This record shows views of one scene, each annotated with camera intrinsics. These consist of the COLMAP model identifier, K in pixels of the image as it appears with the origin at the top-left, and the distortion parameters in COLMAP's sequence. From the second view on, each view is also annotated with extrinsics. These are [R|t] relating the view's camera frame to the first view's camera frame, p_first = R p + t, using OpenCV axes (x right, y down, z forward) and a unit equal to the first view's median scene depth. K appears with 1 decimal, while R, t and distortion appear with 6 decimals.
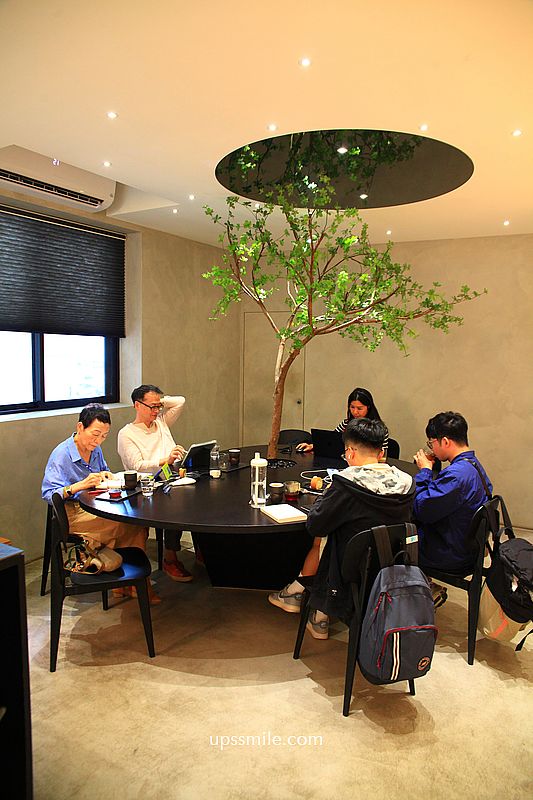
lens RADIAL K [[564.4, 0, 269.3], [0, 564.4, 404.0], [0, 0, 1]] dist [-0.075069, 0.038577]
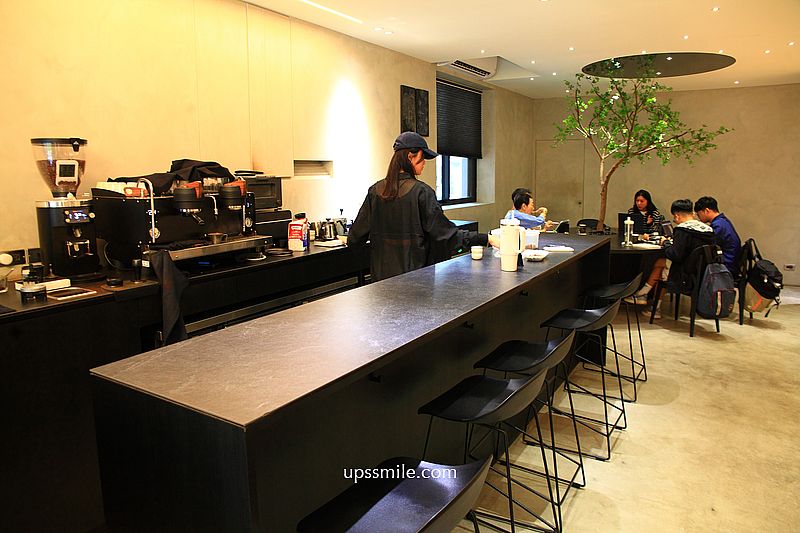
lens RADIAL K [[564.4, 0, 405.7], [0, 564.4, 232.1], [0, 0, 1]] dist [-0.075069, 0.038577]
pose [[0.999413, -0.012296, -0.031976, -0.517786], [0.012592, 0.999880, 0.009065, 0.080388], [0.031861, -0.009463, 0.999448, -0.671041]]
